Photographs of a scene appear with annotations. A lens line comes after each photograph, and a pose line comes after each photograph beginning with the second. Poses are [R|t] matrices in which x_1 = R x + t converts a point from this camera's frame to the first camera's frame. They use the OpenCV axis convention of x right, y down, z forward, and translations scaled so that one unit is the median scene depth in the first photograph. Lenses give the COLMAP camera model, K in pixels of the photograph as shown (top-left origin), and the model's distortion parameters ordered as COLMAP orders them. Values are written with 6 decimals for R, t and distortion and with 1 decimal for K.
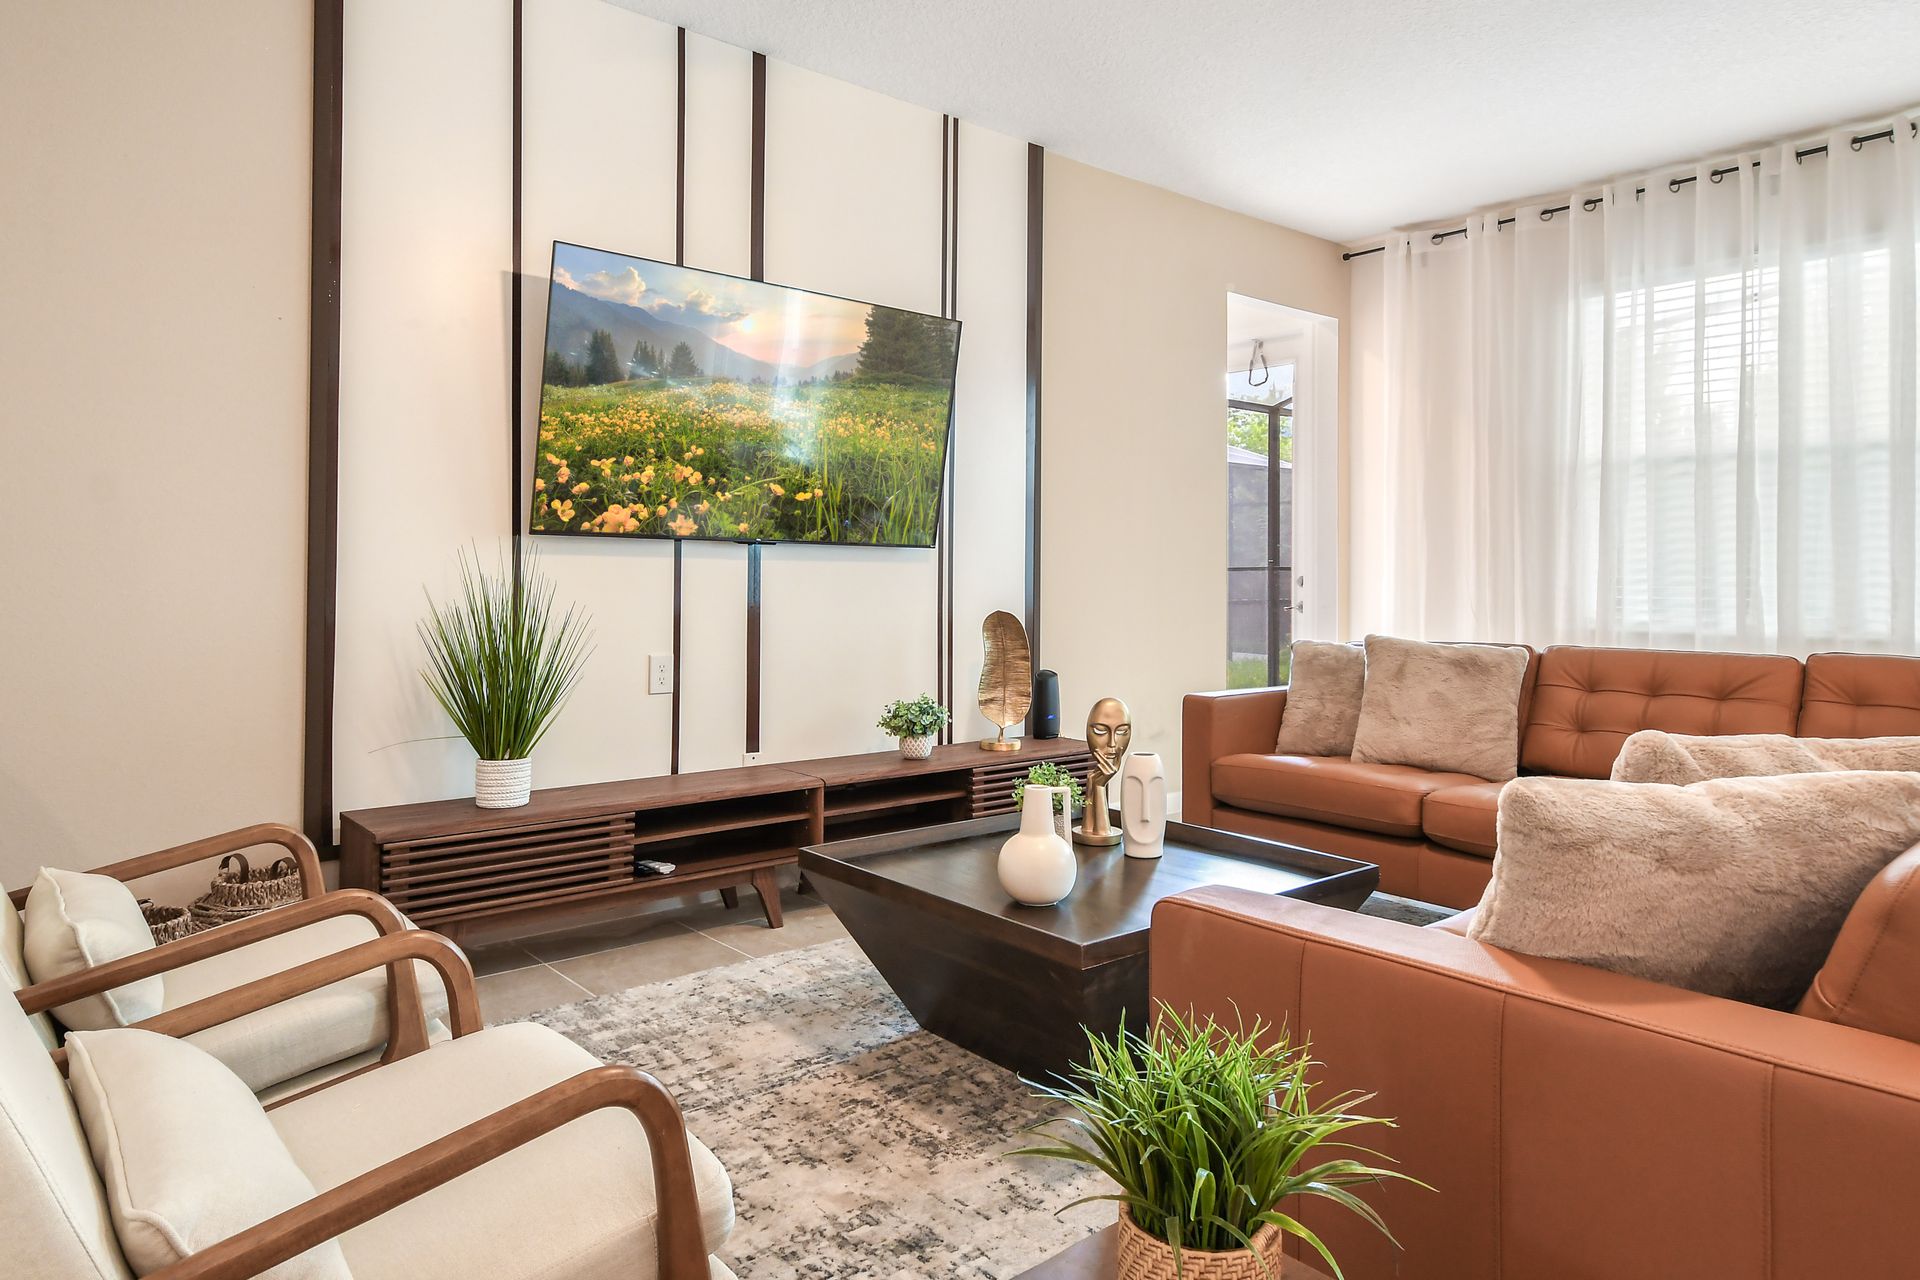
lens RADIAL K [[1258.4, 0, 1008.8], [0, 1258.4, 561.9], [0, 0, 1]] dist [0.002412, 0.001212]
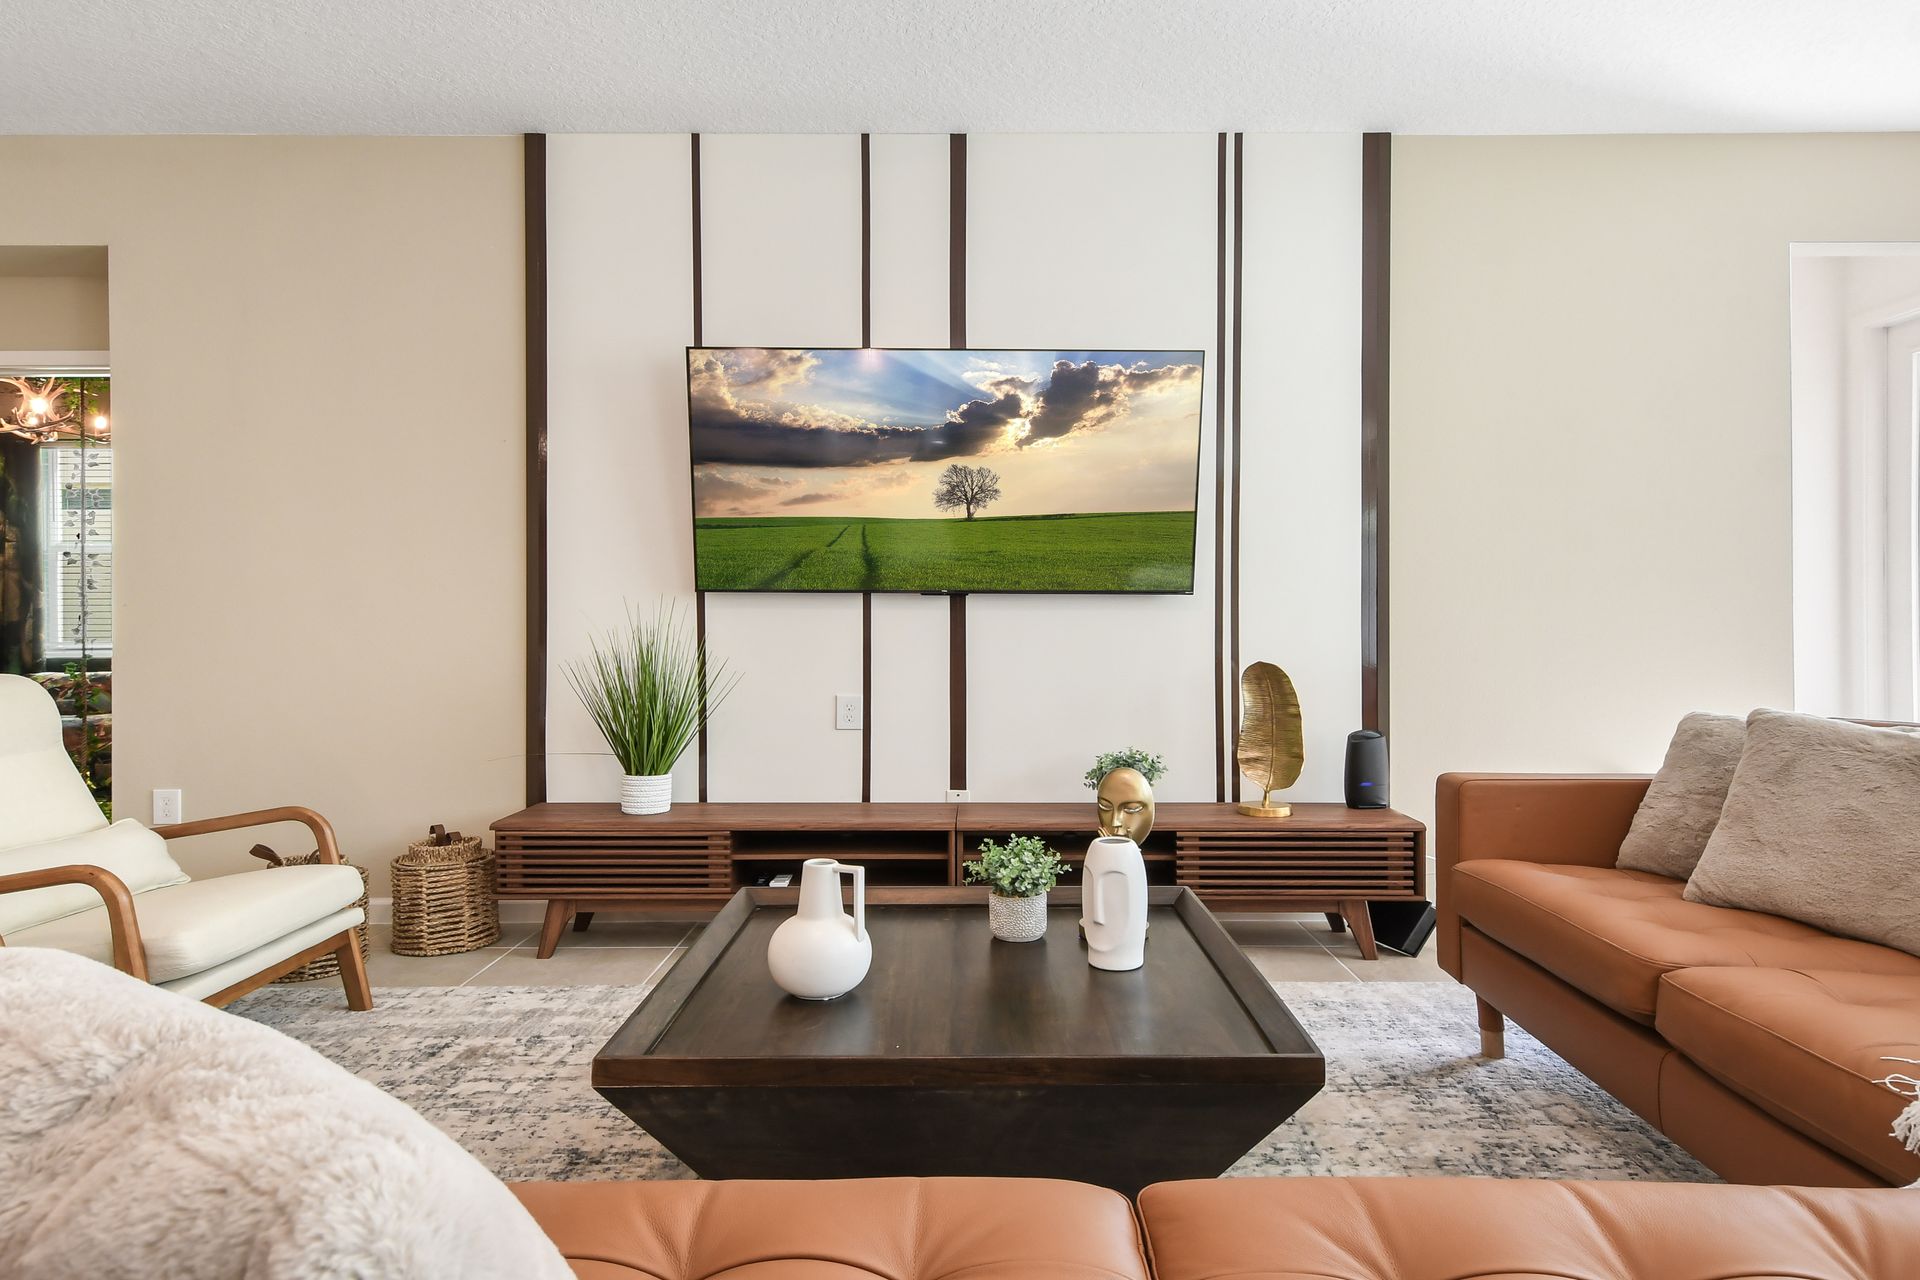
lens RADIAL K [[1024.2, 0, 960.8], [0, 1024.2, 621.6], [0, 0, 1]] dist [0.017261, 0.001164]
pose [[0.737912, -0.008663, -0.674842, 0.424551], [0.012313, 0.999924, 0.000627, 0.008176], [0.674785, -0.008772, 0.737962, 0.391975]]
